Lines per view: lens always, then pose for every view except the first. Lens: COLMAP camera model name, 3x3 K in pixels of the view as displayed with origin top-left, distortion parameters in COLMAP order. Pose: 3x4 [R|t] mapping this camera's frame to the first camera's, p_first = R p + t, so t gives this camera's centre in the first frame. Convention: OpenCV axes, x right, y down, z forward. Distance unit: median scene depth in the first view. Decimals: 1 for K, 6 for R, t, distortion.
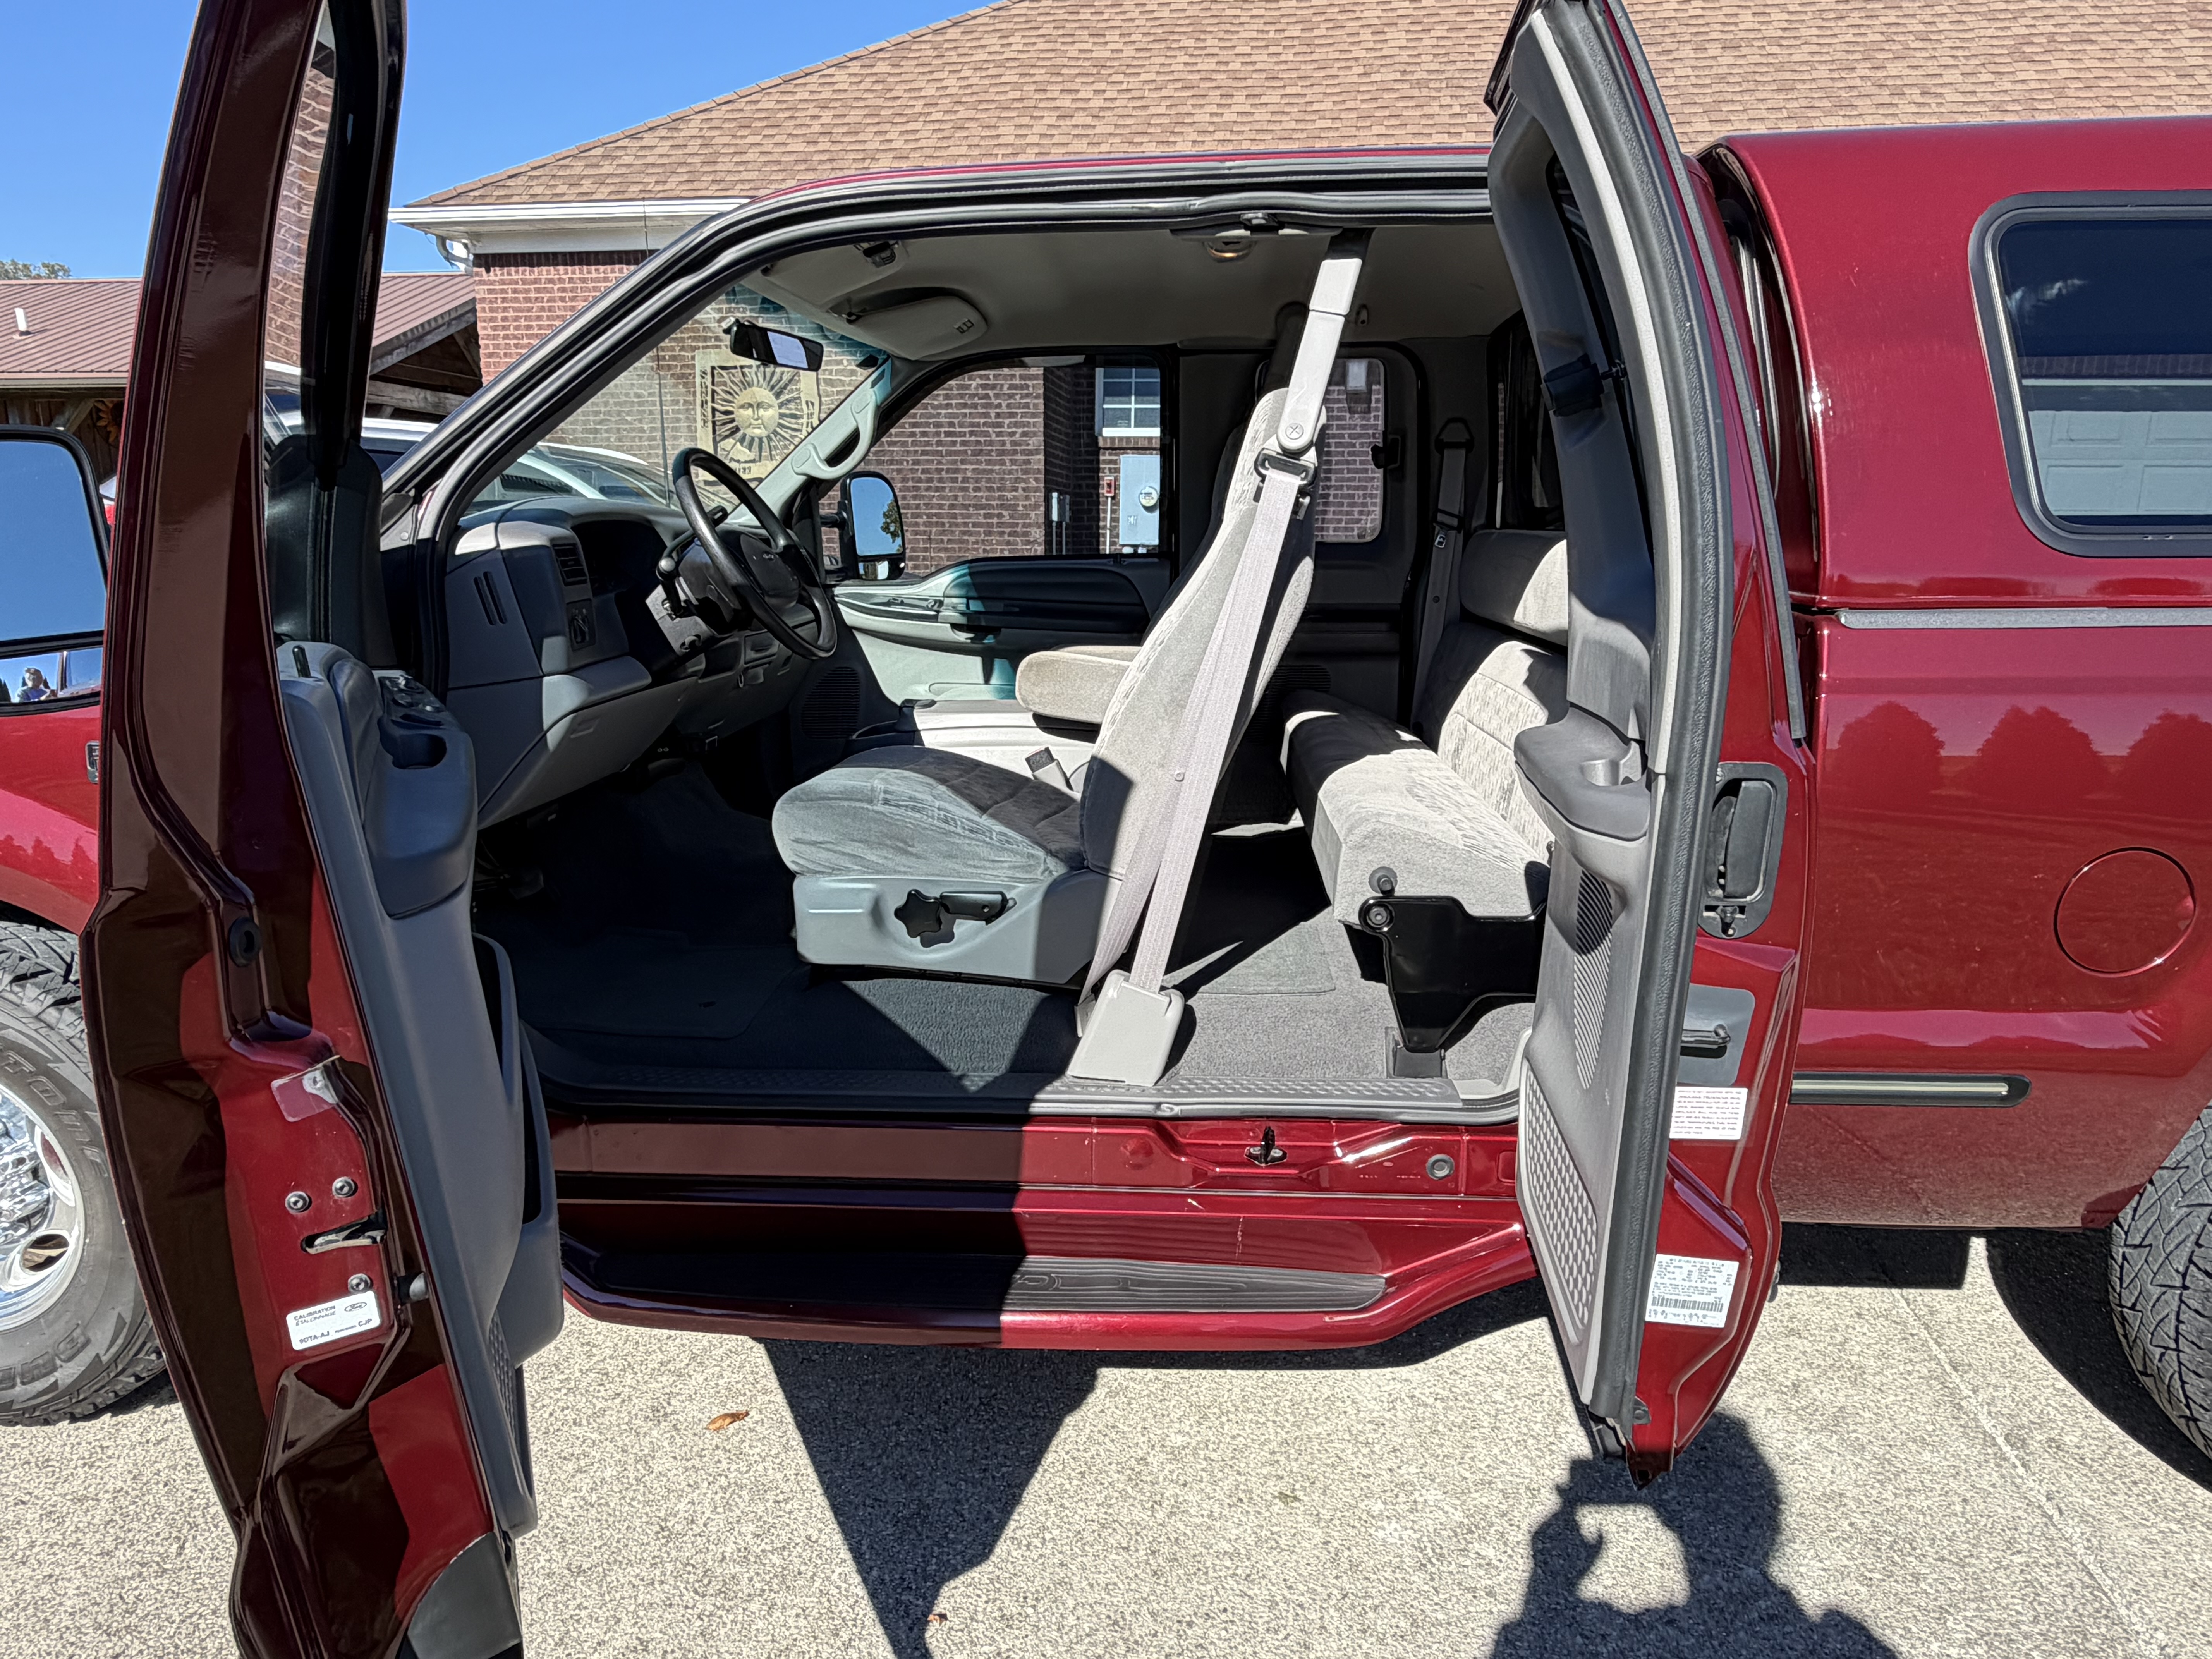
lens RADIAL K [[1424.9, 0, 1117.9], [0, 1424.9, 827.4], [0, 0, 1]] dist [0.004407, -0.001541]
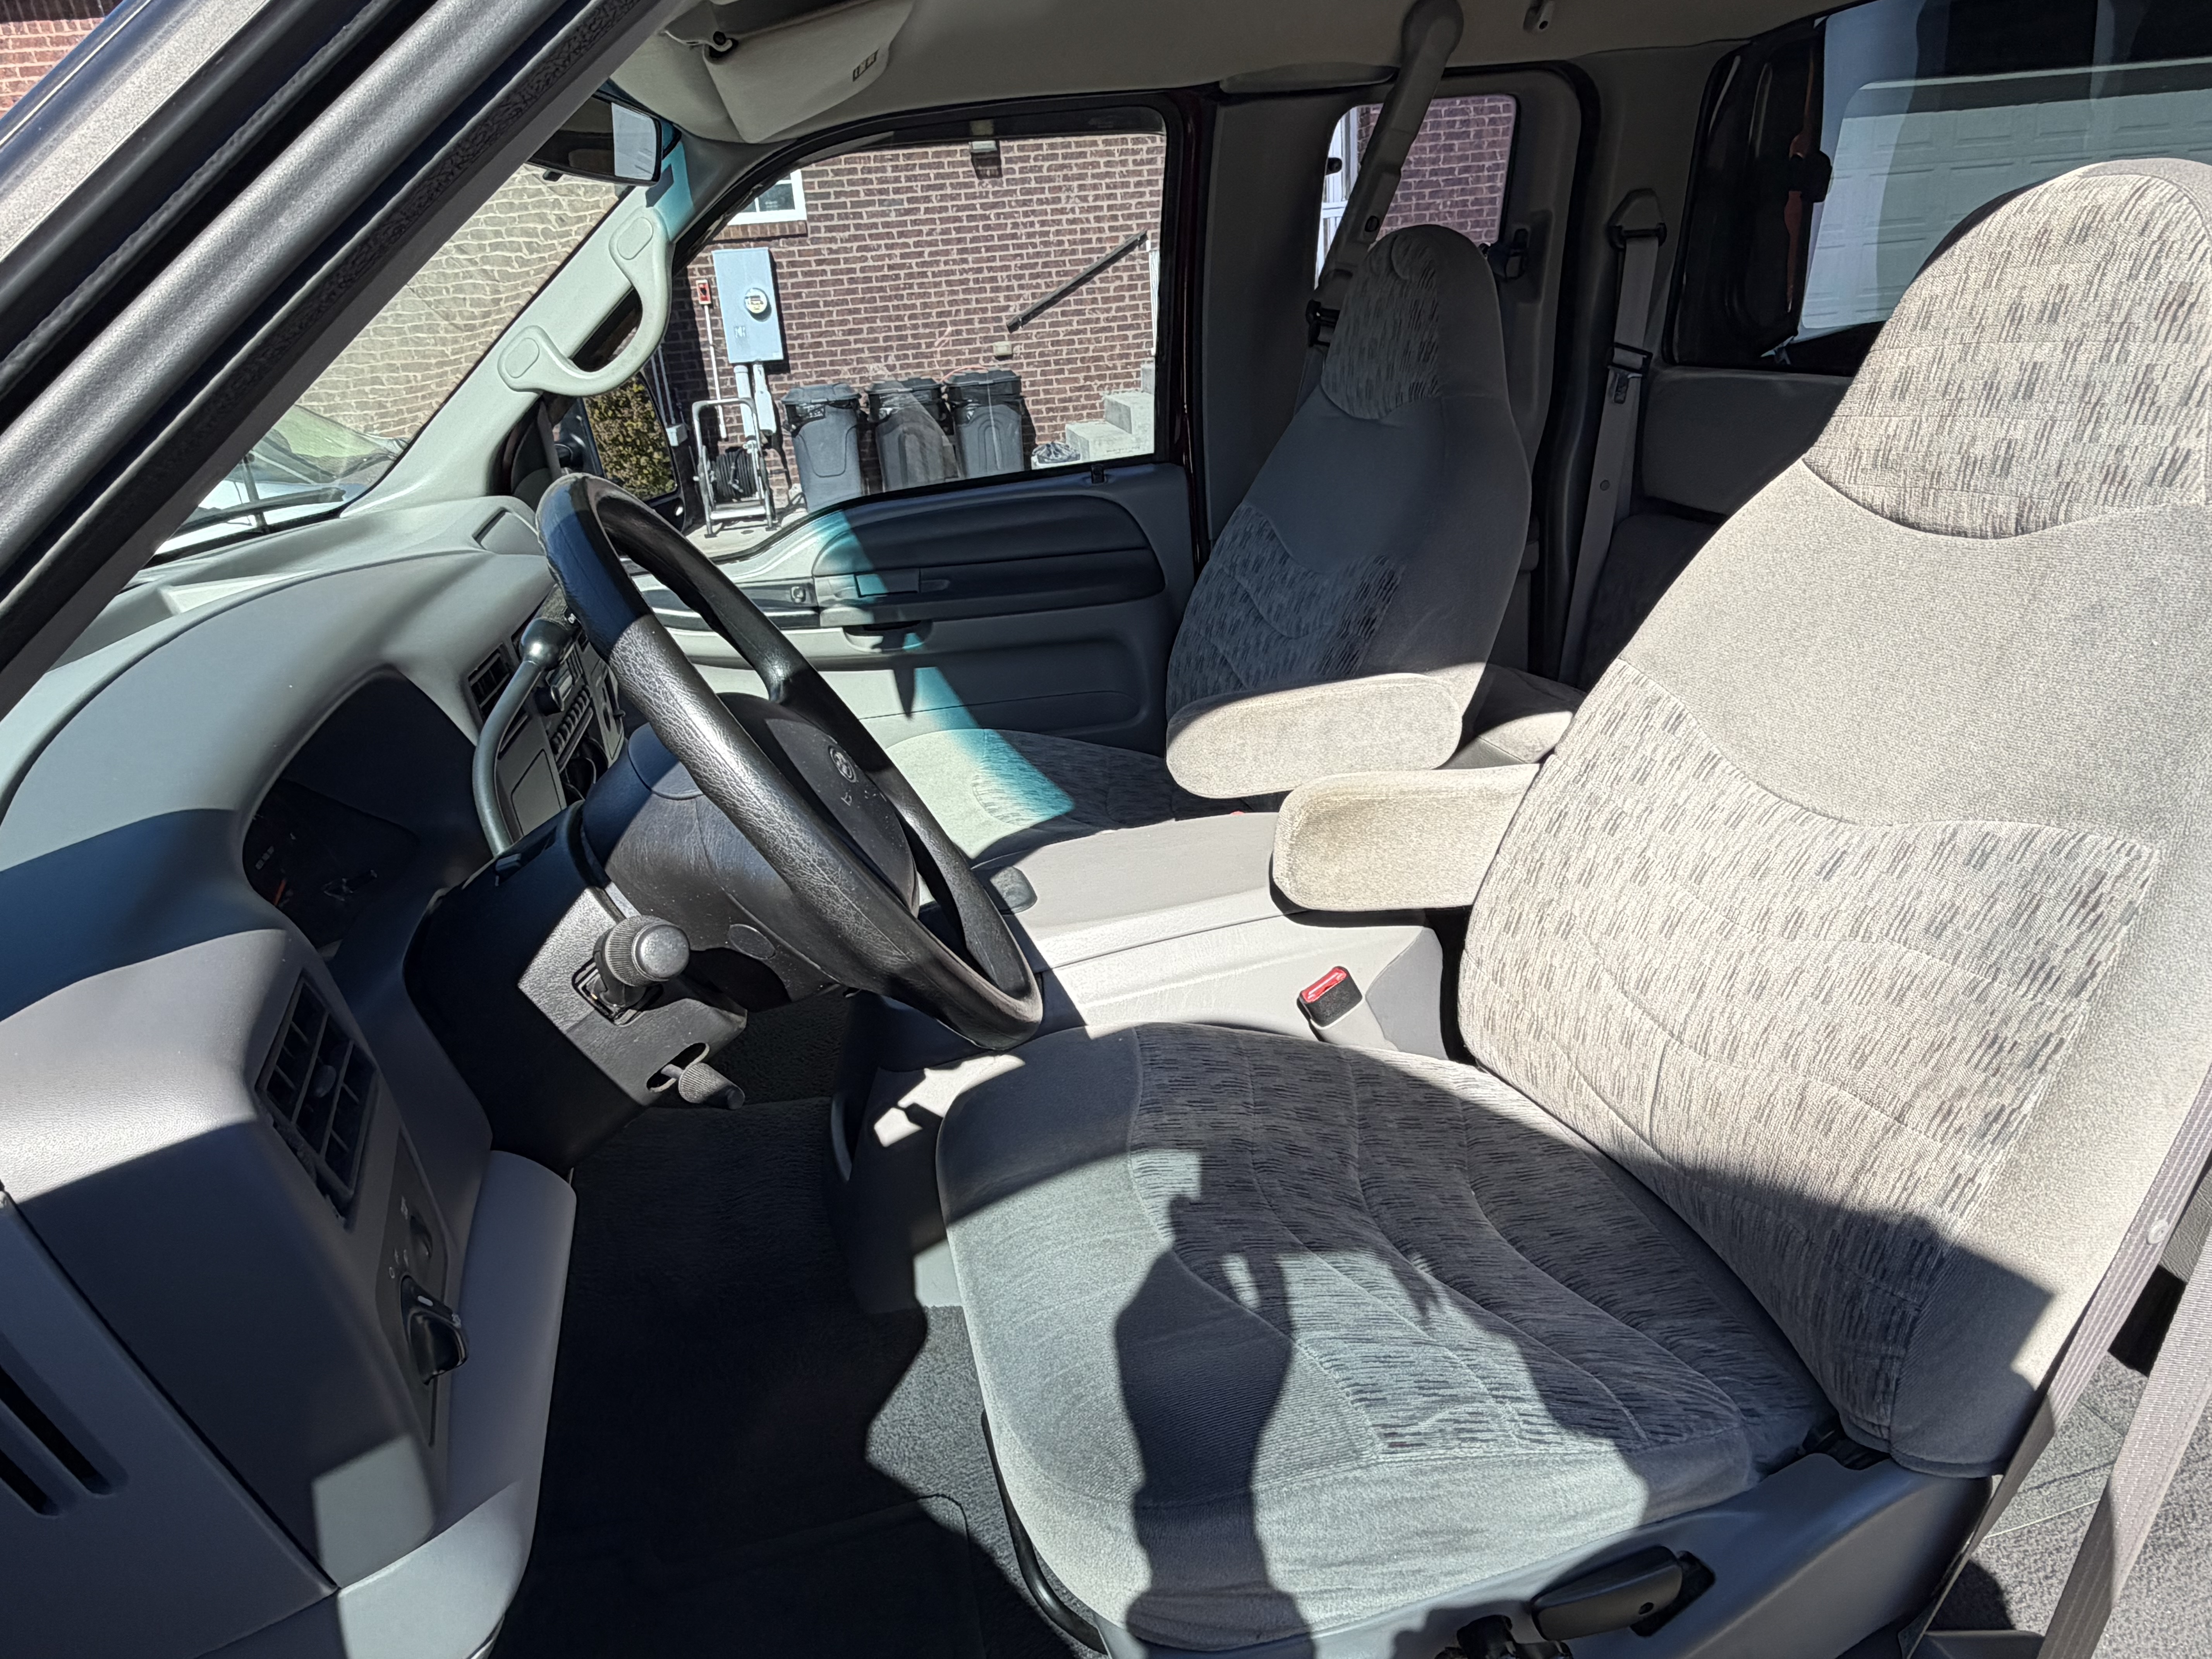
lens RADIAL K [[1424.9, 0, 1098.5], [0, 1424.9, 830.1], [0, 0, 1]] dist [0.004407, -0.001541]
pose [[0.951734, -0.181240, 0.247699, -0.174816], [0.142809, 0.975848, 0.165306, -0.141881], [-0.271676, -0.121954, 0.954631, 0.412980]]
